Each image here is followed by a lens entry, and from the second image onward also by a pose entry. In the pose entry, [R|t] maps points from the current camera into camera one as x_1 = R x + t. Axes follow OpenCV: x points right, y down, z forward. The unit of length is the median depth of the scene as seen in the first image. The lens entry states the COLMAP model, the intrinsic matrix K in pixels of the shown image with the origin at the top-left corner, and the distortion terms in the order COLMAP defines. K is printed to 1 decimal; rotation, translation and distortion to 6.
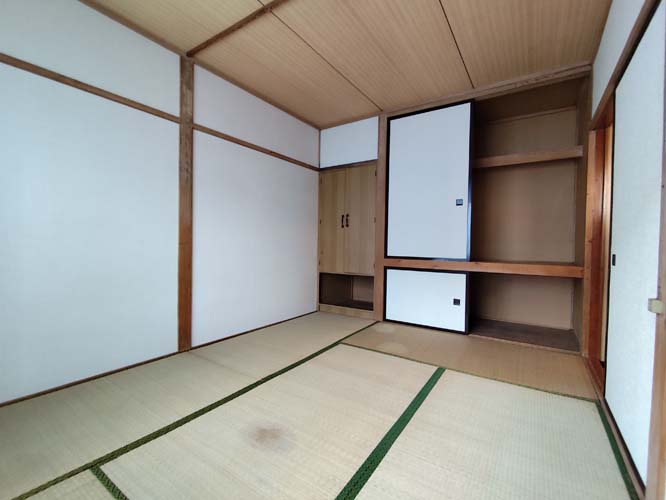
lens RADIAL K [[303.1, 0, 330.0], [0, 303.1, 247.6], [0, 0, 1]] dist [-0.000583, -0.000019]
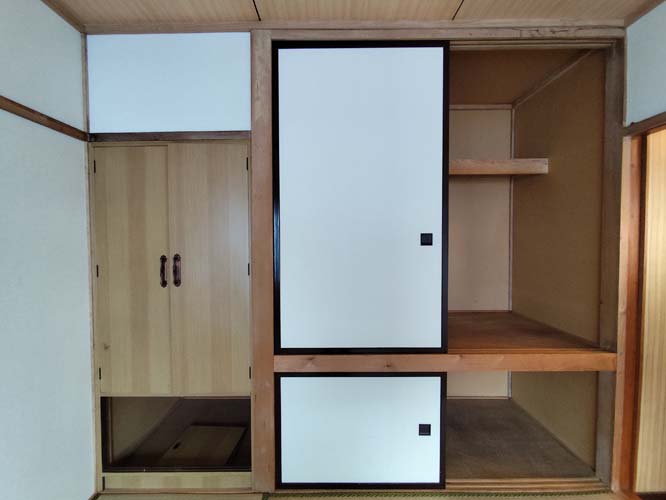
lens RADIAL K [[303.1, 0, 330.0], [0, 303.1, 247.6], [0, 0, 1]] dist [-0.000583, -0.000019]
pose [[0.832377, -0.036155, 0.553029, 0.003883], [0.027648, 0.999336, 0.023719, -0.131370], [-0.553520, -0.004453, 0.832824, 0.571073]]
